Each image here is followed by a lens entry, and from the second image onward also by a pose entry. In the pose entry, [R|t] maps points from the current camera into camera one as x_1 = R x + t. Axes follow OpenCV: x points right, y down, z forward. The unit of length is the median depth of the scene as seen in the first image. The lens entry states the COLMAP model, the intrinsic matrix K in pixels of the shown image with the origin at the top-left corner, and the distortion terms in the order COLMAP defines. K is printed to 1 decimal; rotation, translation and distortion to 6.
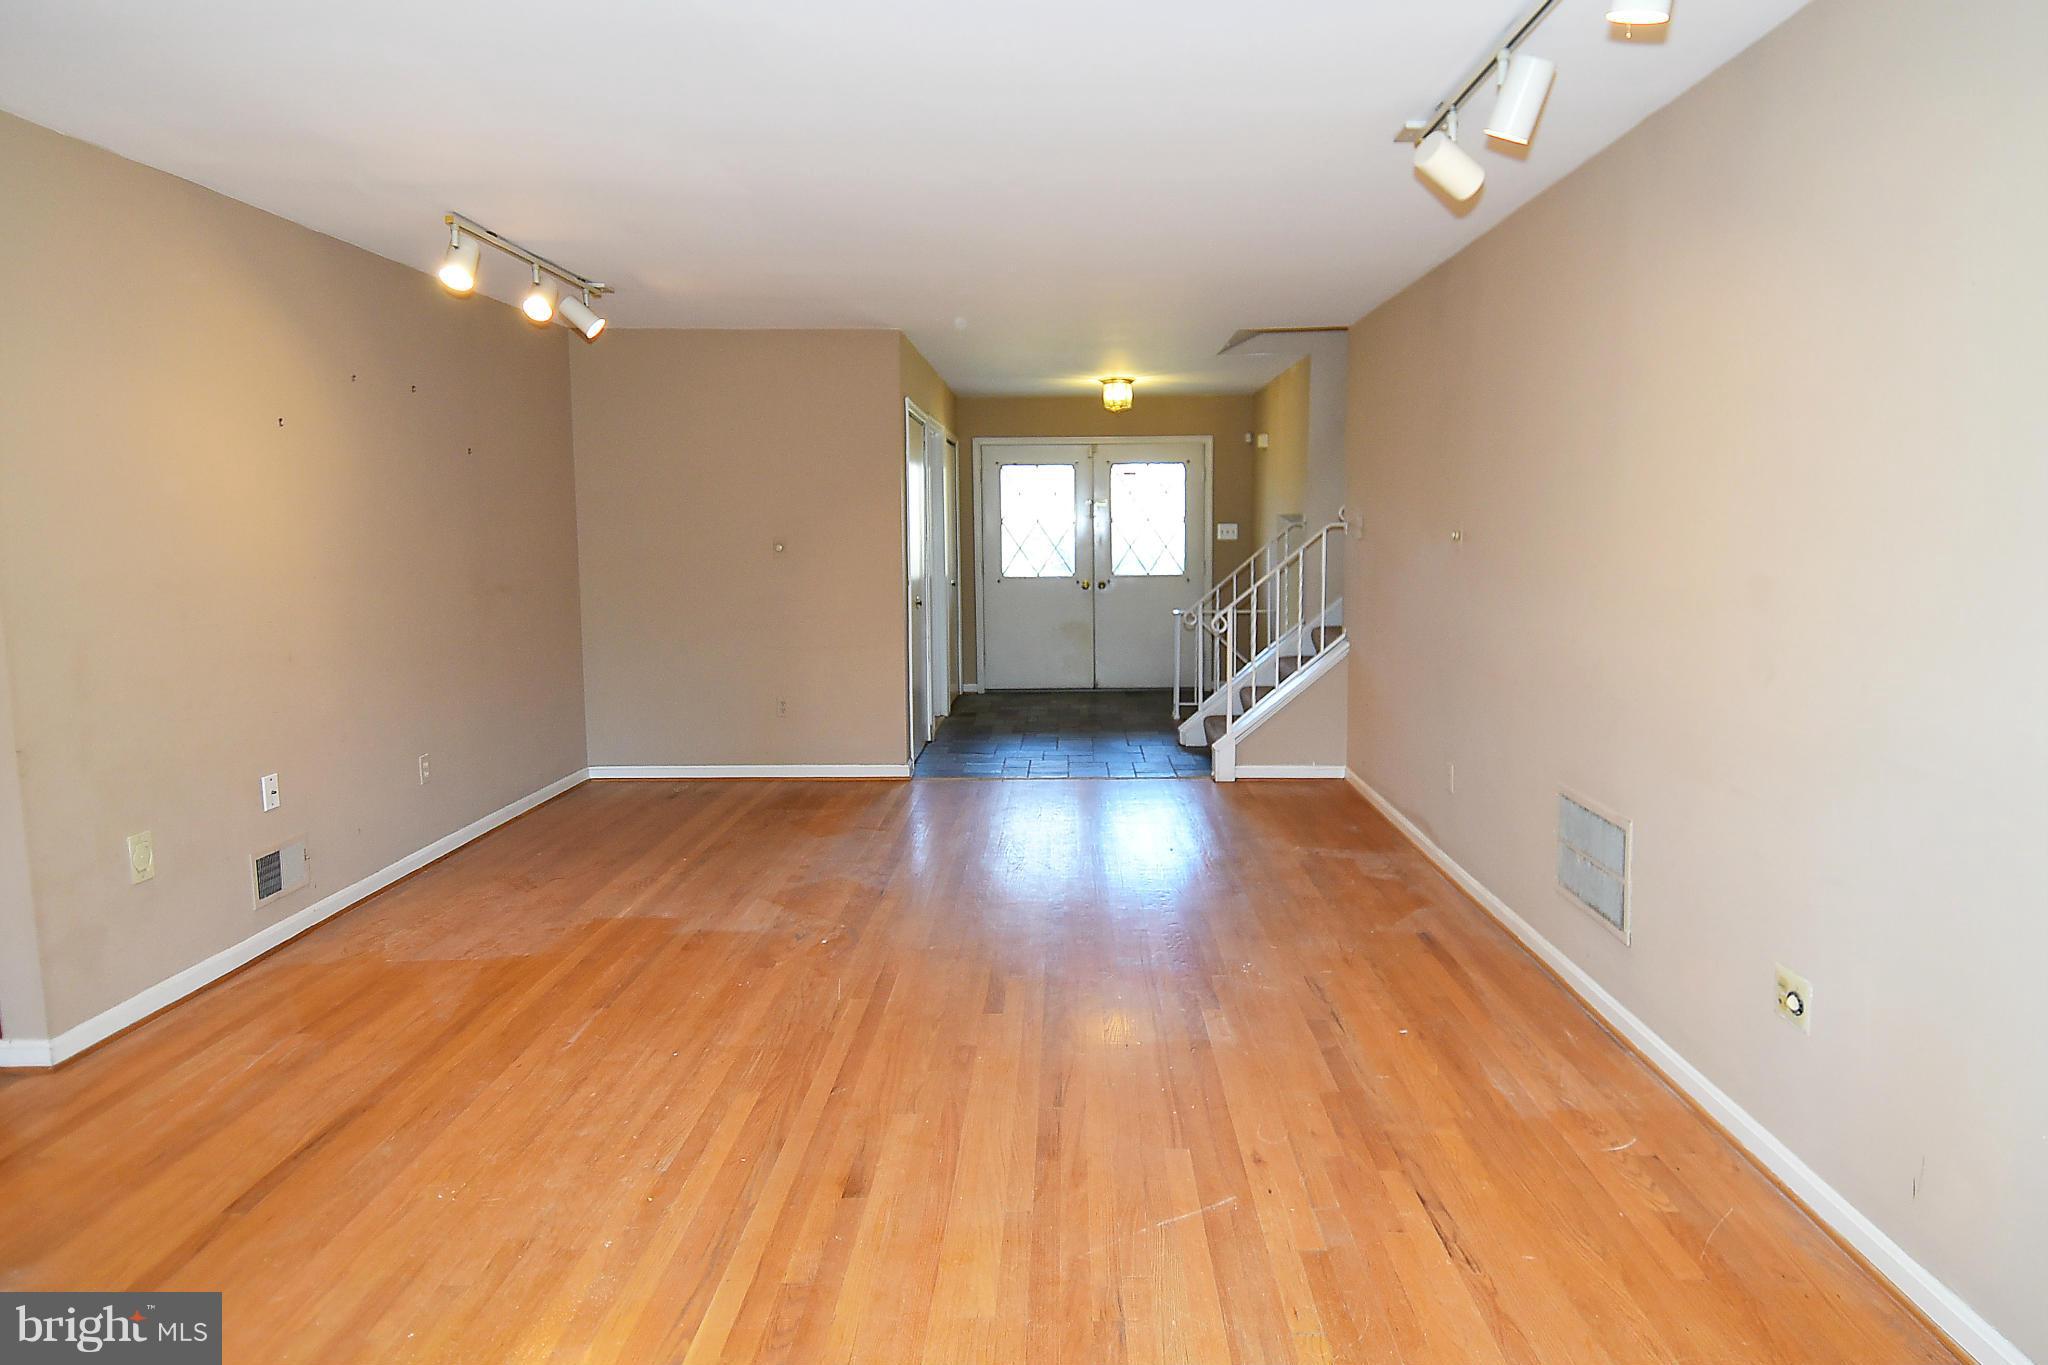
lens RADIAL K [[1103.2, 0, 1075.3], [0, 1103.2, 629.1], [0, 0, 1]] dist [0.068887, -0.064213]
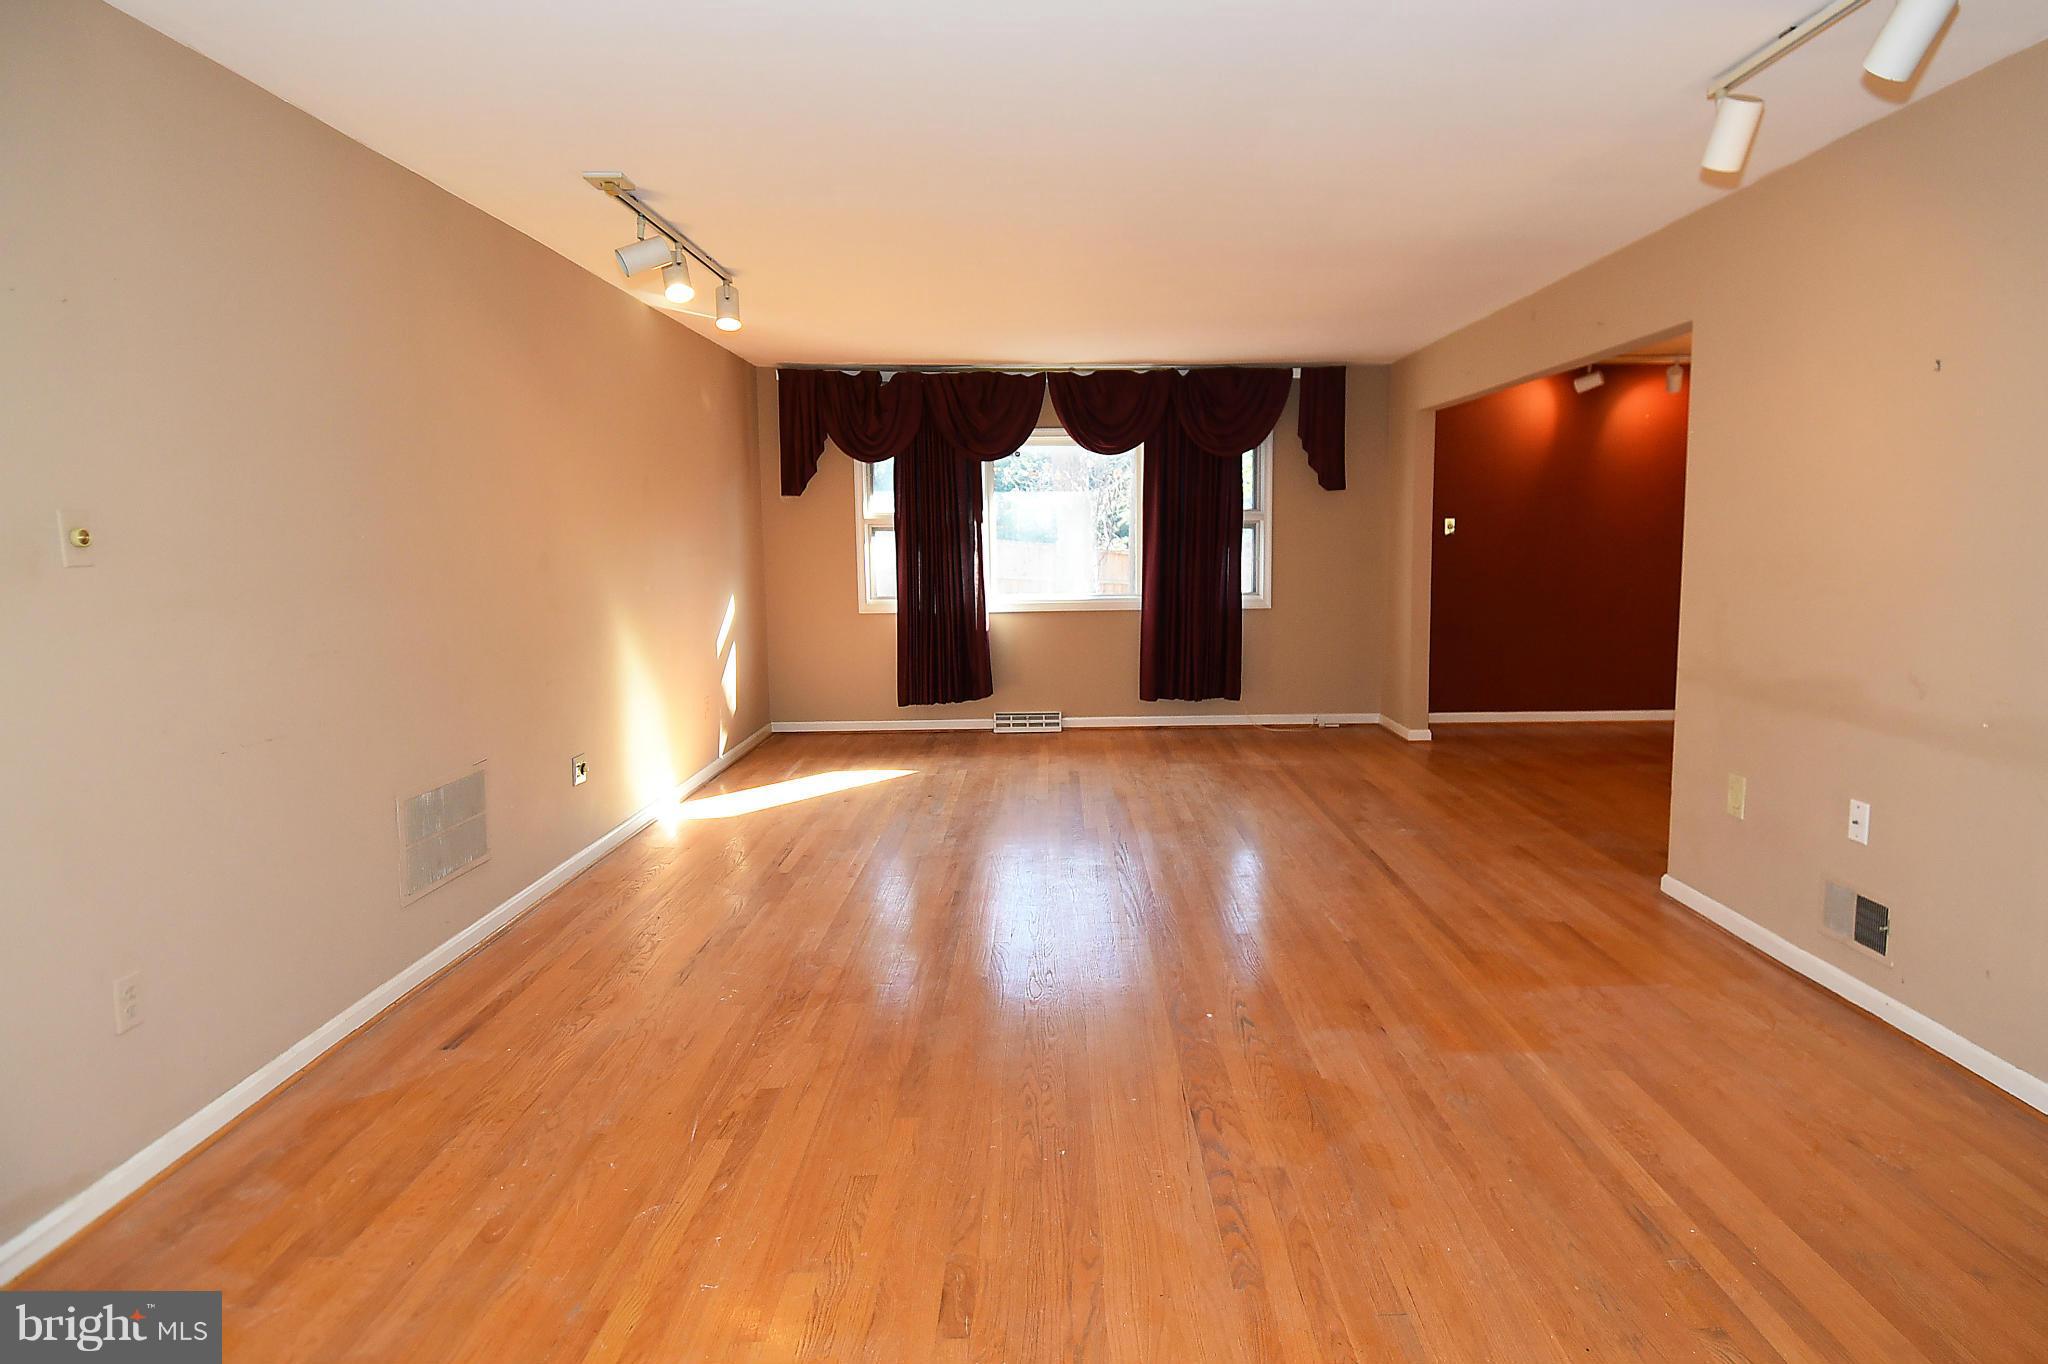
lens RADIAL K [[1074.2, 0, 1090.1], [0, 1074.2, 640.0], [0, 0, 1]] dist [0.053731, -0.056328]
pose [[-0.999638, 0.013200, -0.023432, -0.130265], [0.008490, 0.981595, 0.190788, -0.157575], [0.025519, 0.190520, -0.981352, 1.858375]]
